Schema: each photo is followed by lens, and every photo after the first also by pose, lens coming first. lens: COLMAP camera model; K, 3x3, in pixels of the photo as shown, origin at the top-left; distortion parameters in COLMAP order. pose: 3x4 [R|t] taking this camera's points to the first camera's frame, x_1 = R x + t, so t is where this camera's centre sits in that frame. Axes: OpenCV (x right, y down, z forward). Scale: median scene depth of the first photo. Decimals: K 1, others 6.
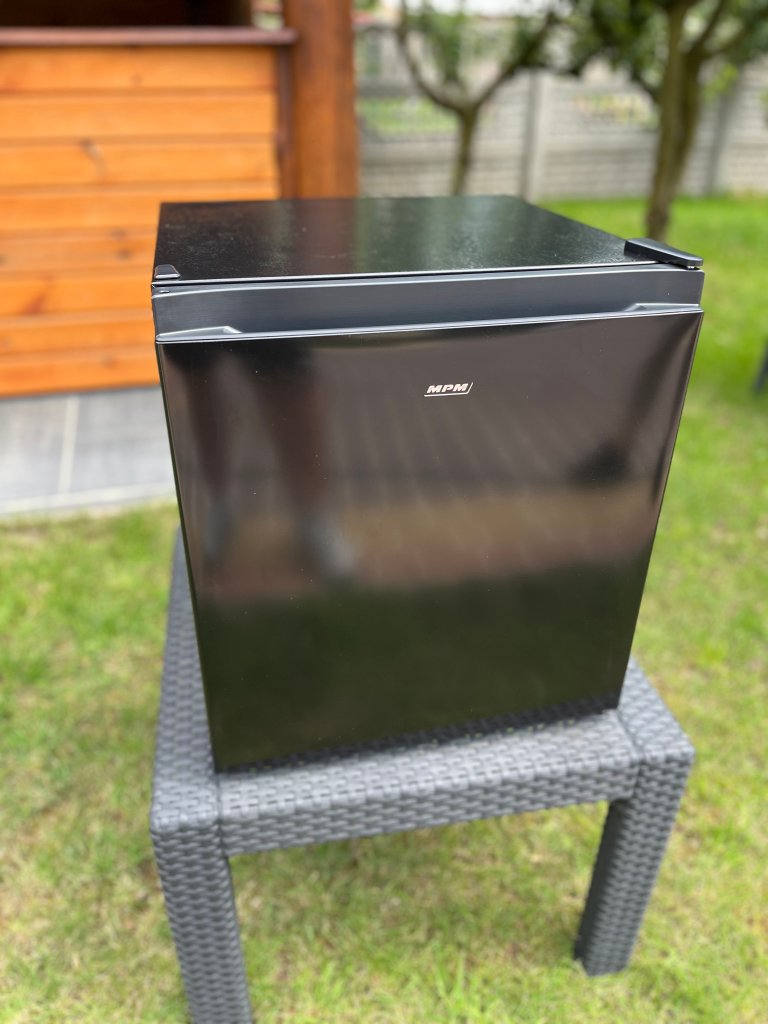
lens RADIAL K [[791.8, 0, 383.6], [0, 791.8, 507.0], [0, 0, 1]] dist [0.049878, -0.078785]
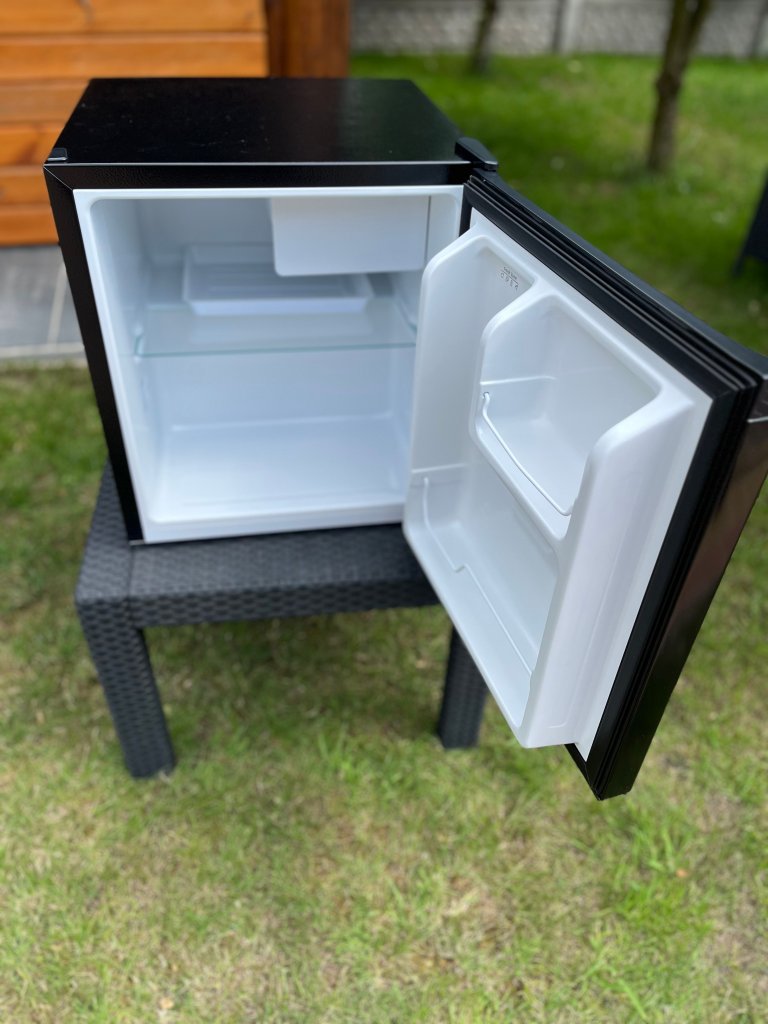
lens RADIAL K [[791.8, 0, 382.9], [0, 791.8, 510.2], [0, 0, 1]] dist [0.049878, -0.078785]
pose [[0.998446, 0.050861, -0.022774, 0.155518], [-0.046389, 0.985021, 0.166080, 0.010794], [0.030879, -0.164766, 0.985849, -0.163237]]
